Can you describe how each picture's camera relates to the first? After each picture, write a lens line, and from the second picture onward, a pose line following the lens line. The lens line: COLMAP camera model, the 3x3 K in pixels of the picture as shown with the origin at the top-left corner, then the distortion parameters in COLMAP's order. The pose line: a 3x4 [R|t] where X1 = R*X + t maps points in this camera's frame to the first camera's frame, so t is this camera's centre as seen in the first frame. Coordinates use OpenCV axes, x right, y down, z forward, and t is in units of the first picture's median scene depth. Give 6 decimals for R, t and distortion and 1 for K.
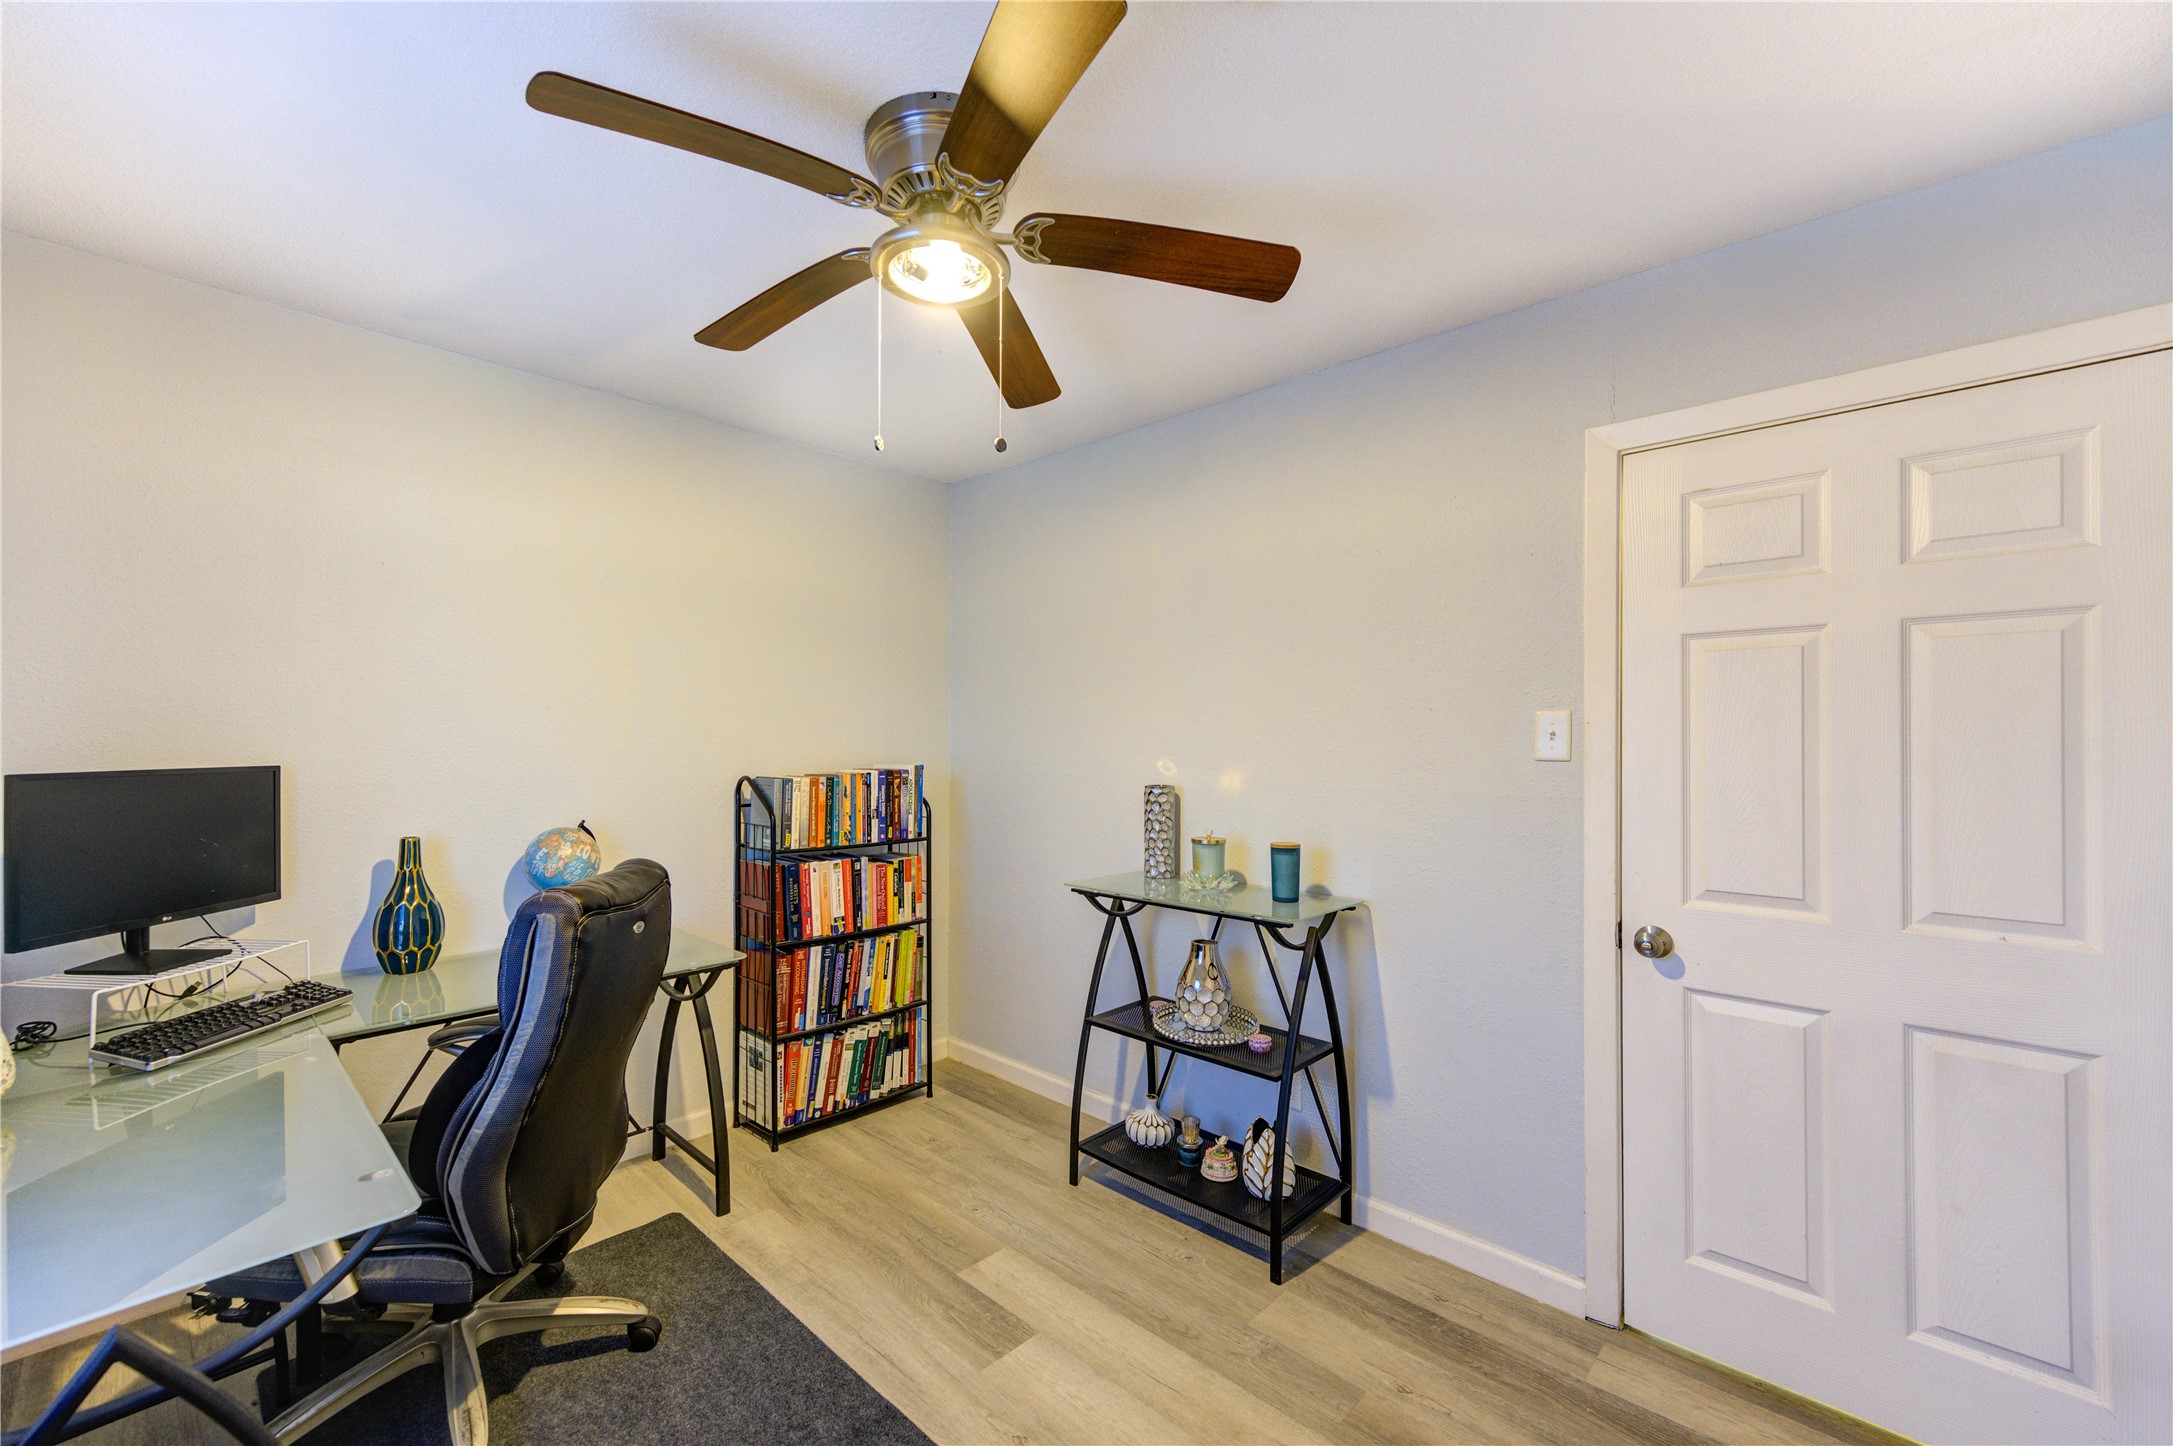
lens RADIAL K [[854.1, 0, 1091.9], [0, 854.1, 725.9], [0, 0, 1]] dist [0.005623, -0.000243]
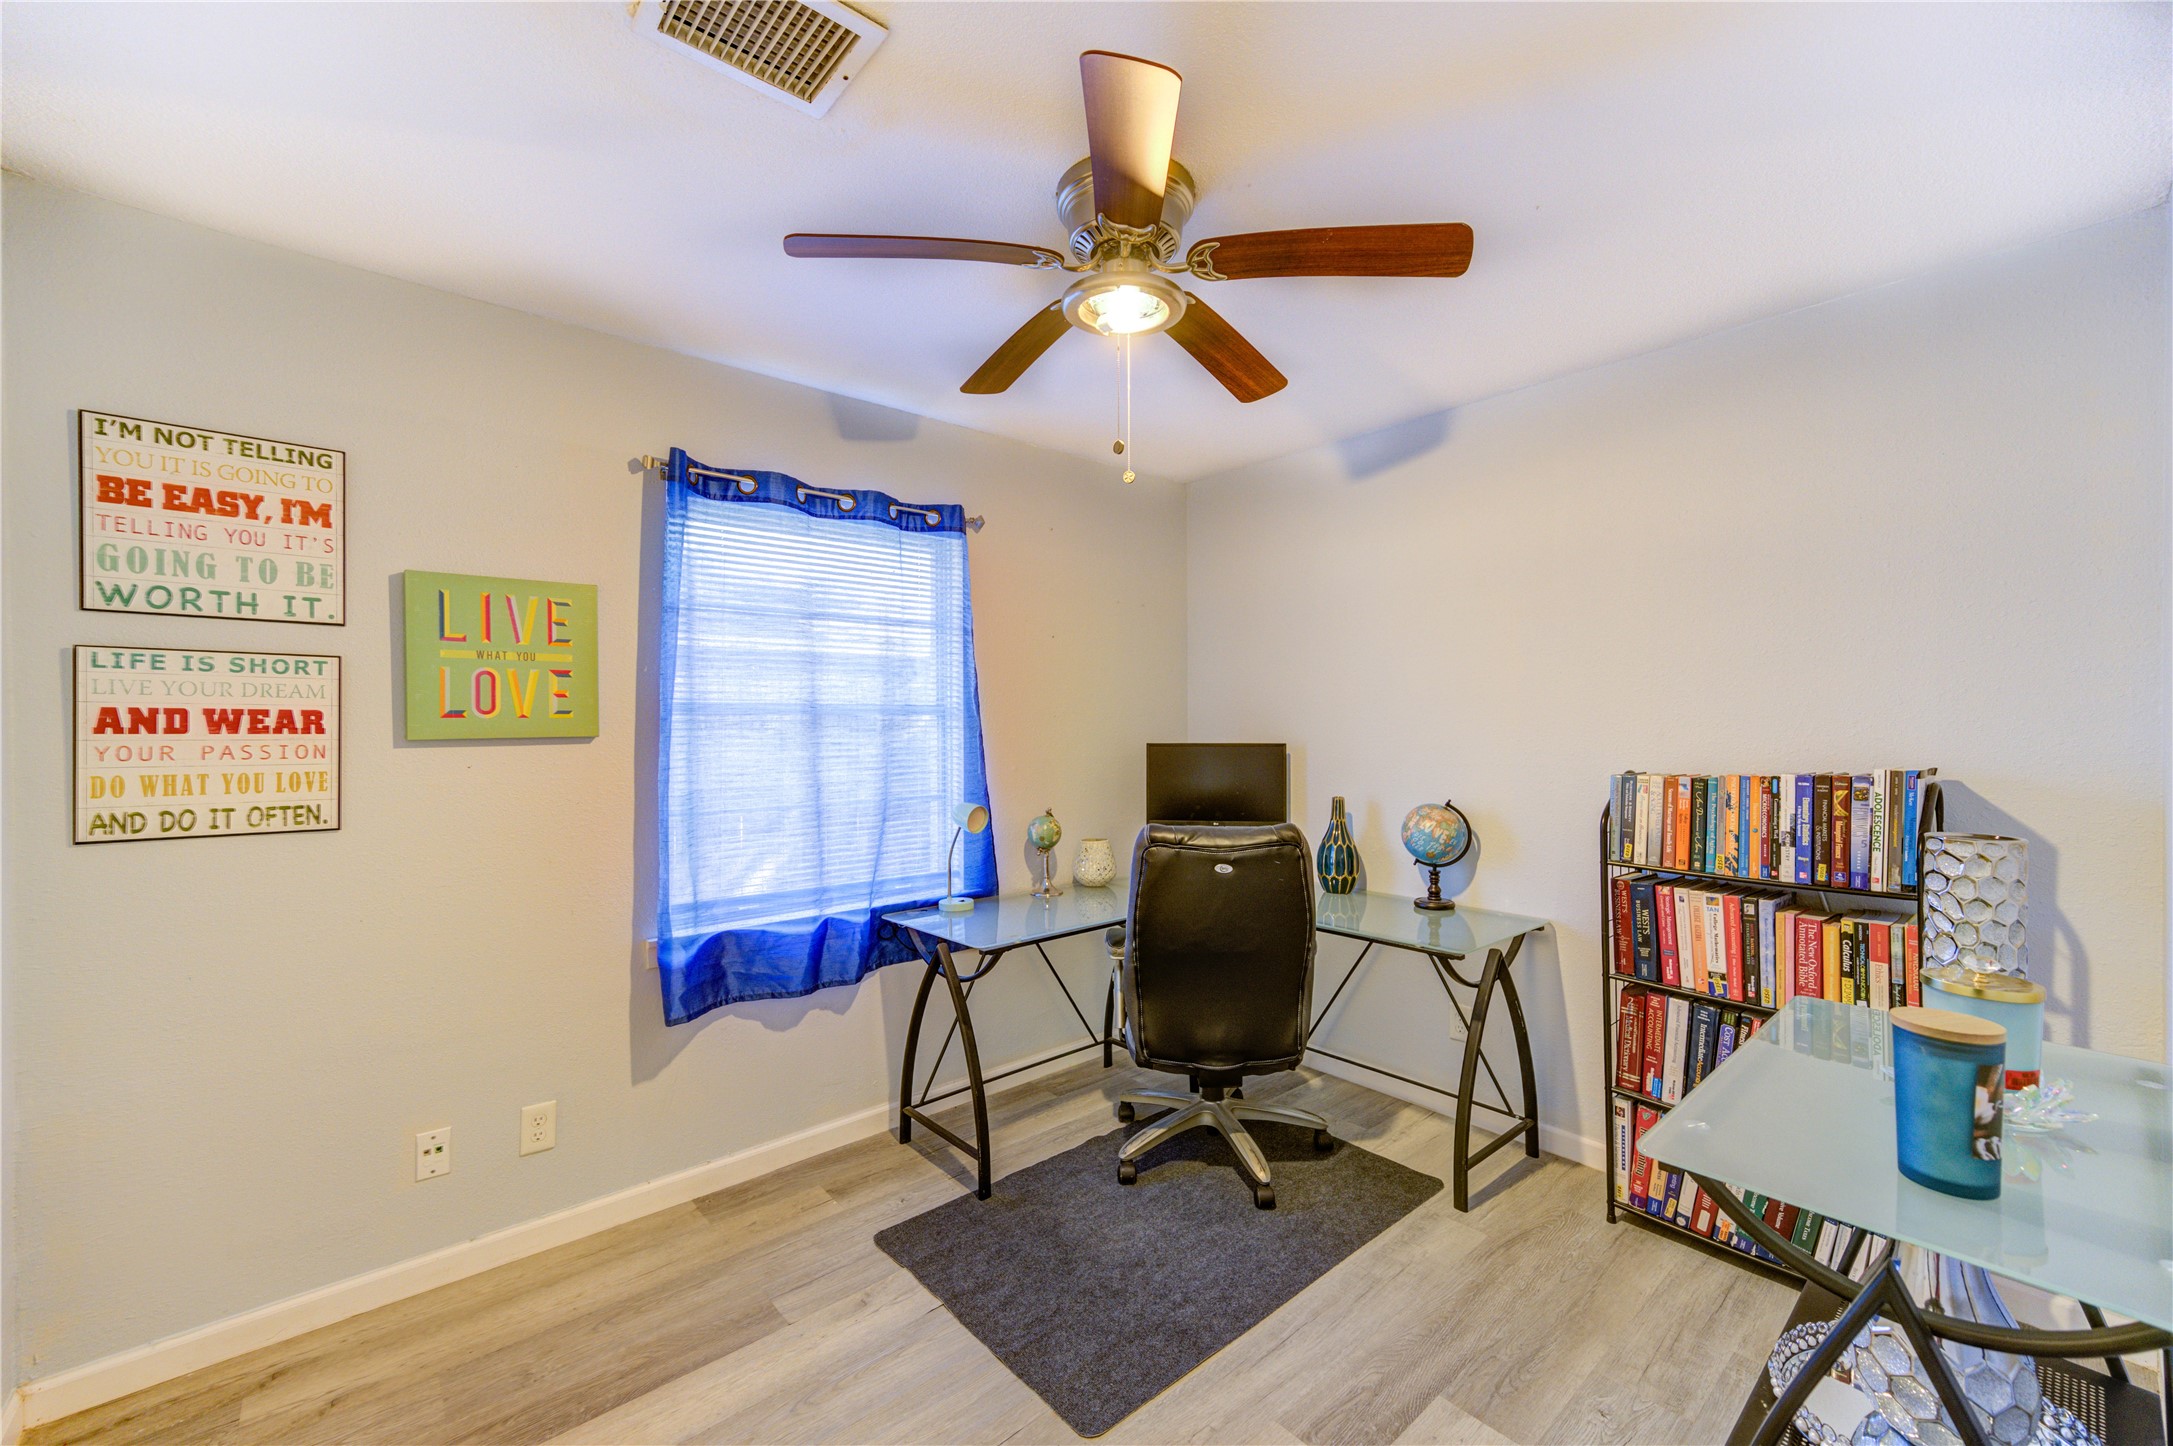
lens RADIAL K [[878.4, 0, 1086.5], [0, 878.4, 723.0], [0, 0, 1]] dist [-0.001036, -0.000145]
pose [[-0.097692, -0.006238, -0.995197, 0.494051], [0.015825, 0.999844, -0.007821, 0.009946], [0.995091, -0.016513, -0.097578, 0.544171]]
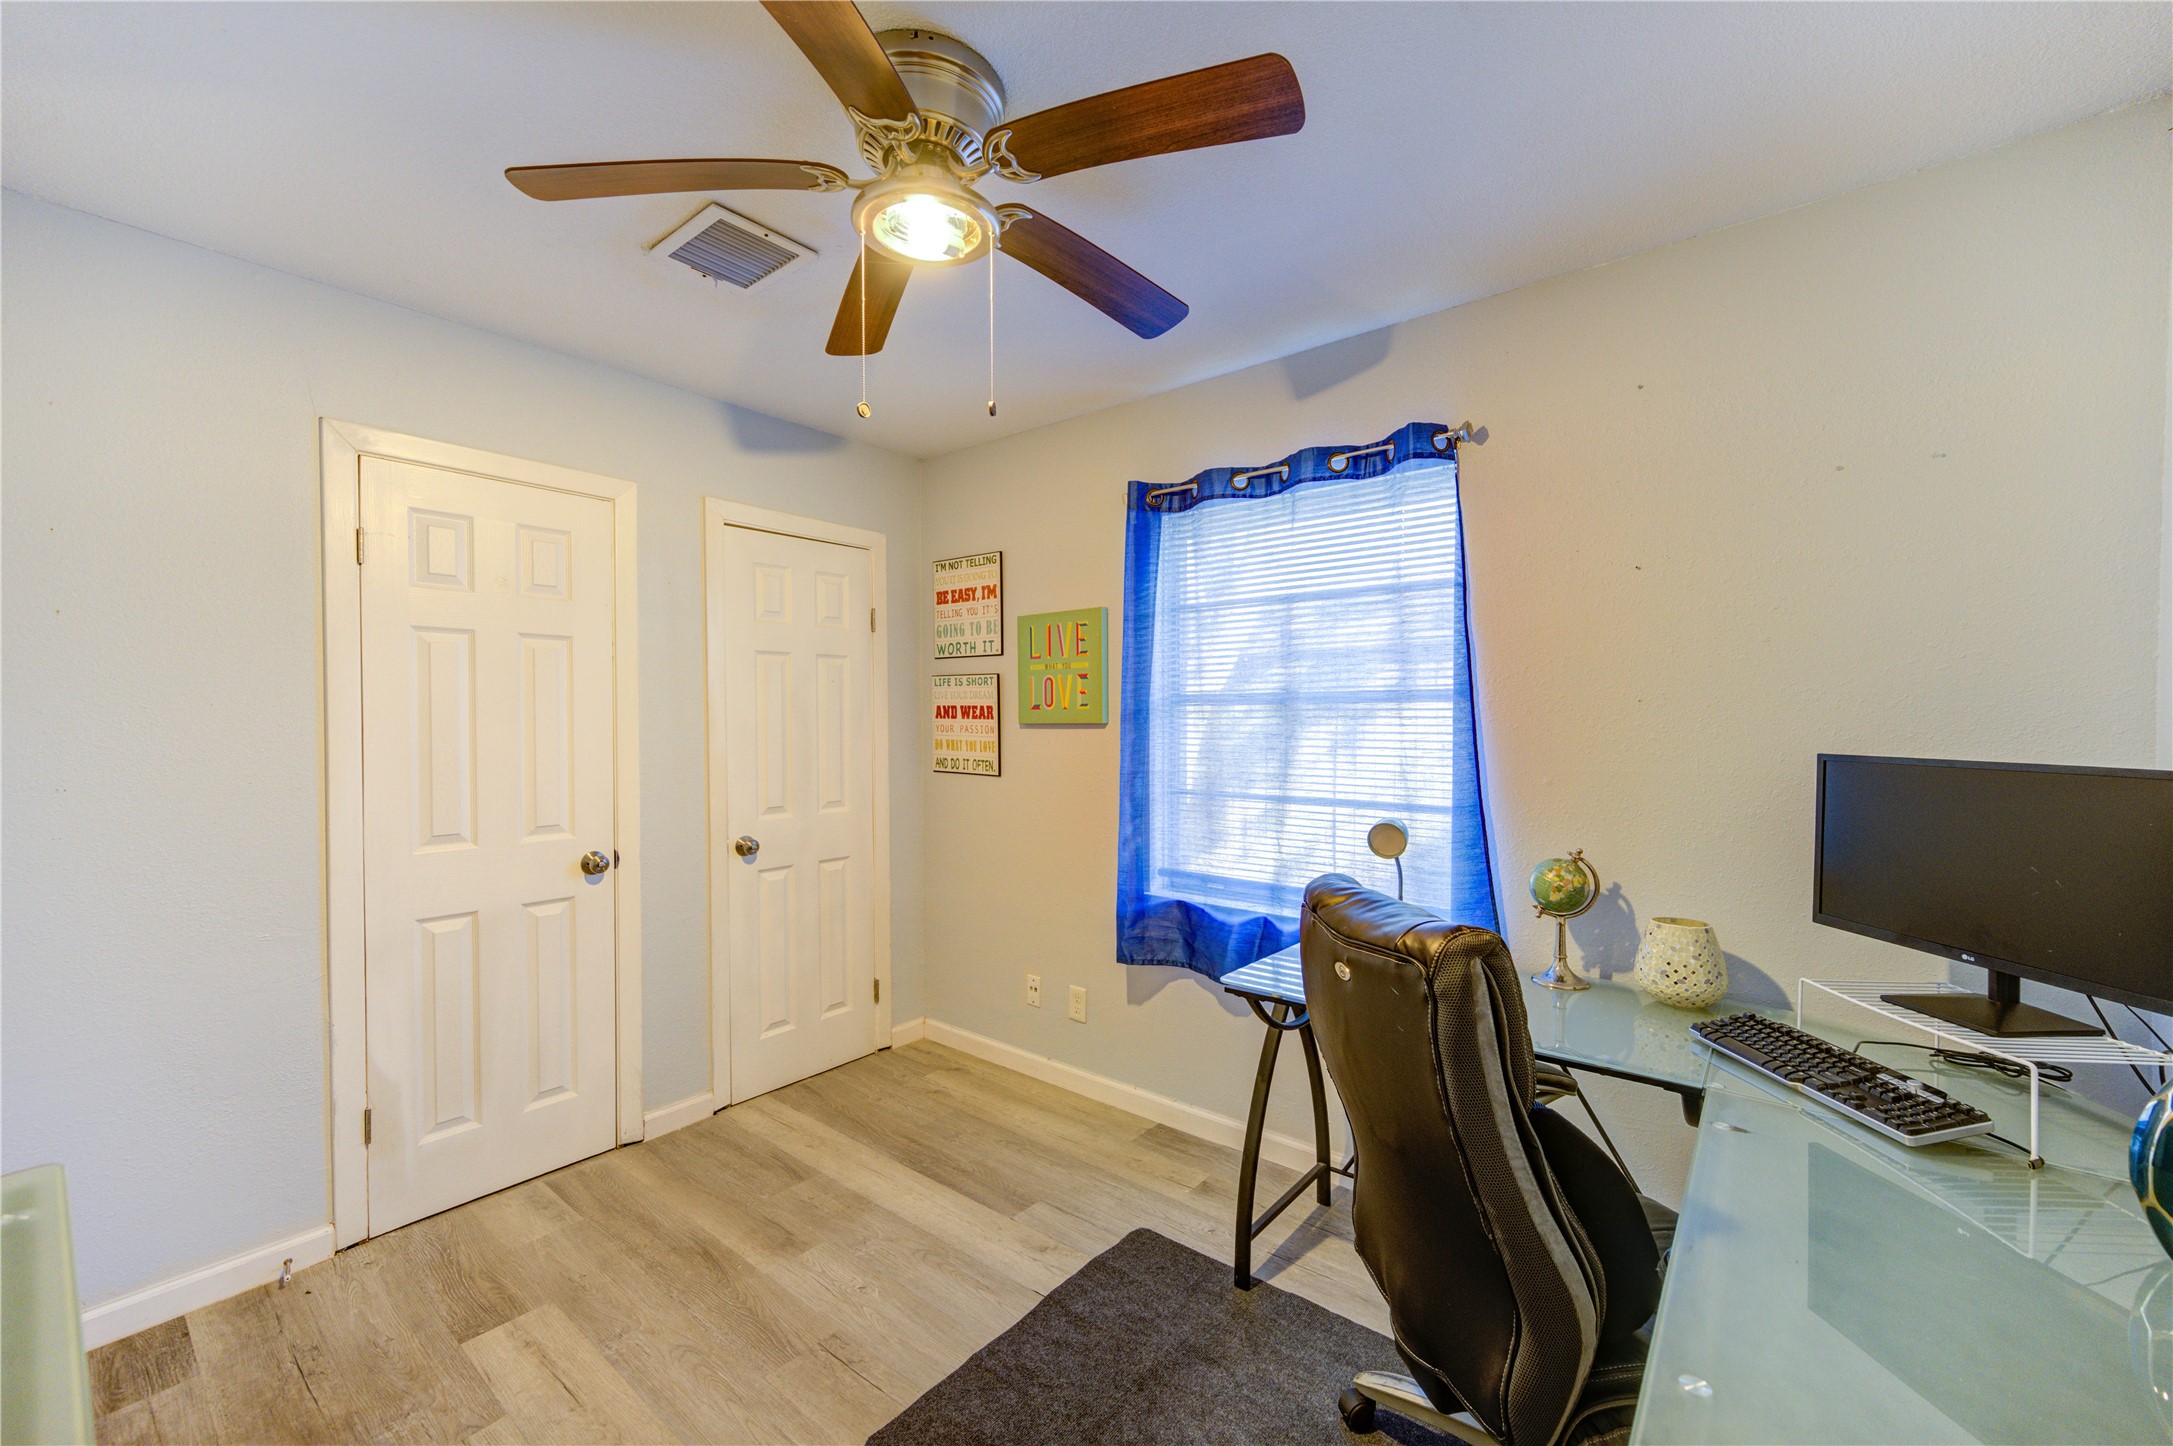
lens RADIAL K [[854.1, 0, 1091.9], [0, 854.1, 725.9], [0, 0, 1]] dist [0.005623, -0.000243]
pose [[-0.997475, -0.000359, -0.071021, -0.150807], [-0.000409, 1.000000, 0.000684, 0.011304], [0.071021, 0.000711, -0.997475, 1.012196]]
